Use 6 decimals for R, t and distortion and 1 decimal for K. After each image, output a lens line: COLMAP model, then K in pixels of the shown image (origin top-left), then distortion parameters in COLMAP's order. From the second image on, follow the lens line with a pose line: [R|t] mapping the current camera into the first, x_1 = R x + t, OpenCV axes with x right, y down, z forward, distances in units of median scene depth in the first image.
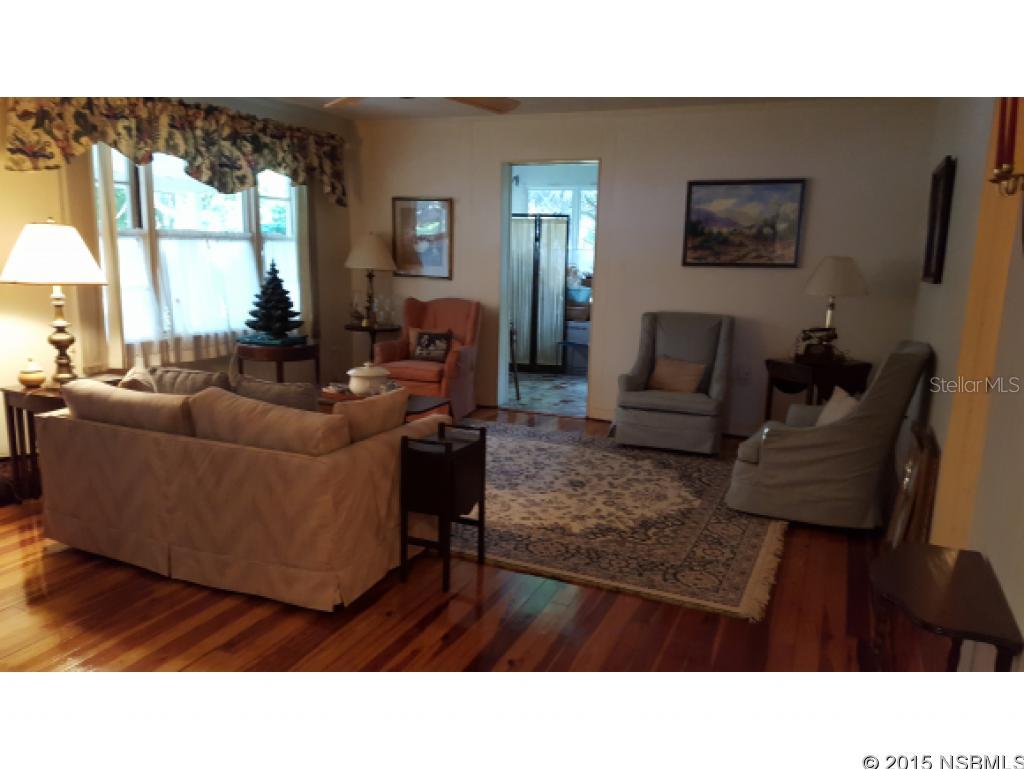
lens RADIAL K [[771.3, 0, 512.8], [0, 771.3, 387.0], [0, 0, 1]] dist [-0.005782, -0.003719]
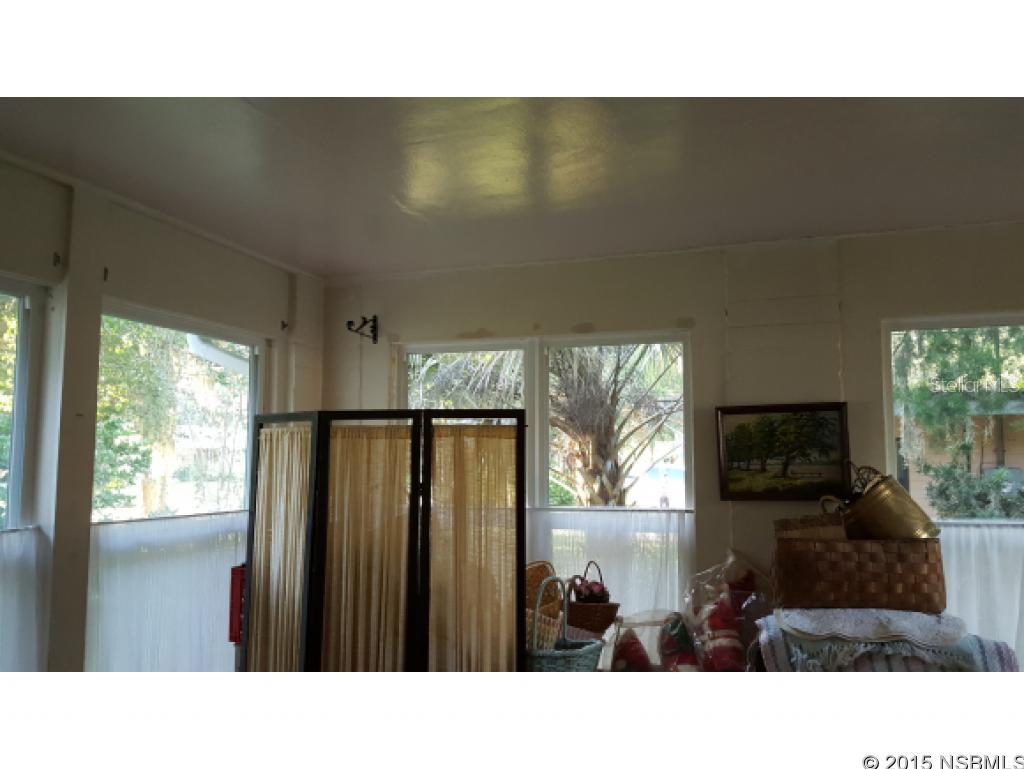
lens RADIAL K [[771.3, 0, 512.6], [0, 771.3, 381.8], [0, 0, 1]] dist [-0.005782, -0.003719]
pose [[0.996888, -0.019072, 0.076485, 0.044506], [0.038096, 0.966016, -0.255660, -0.151377], [-0.069010, 0.257778, 0.963737, 0.682738]]
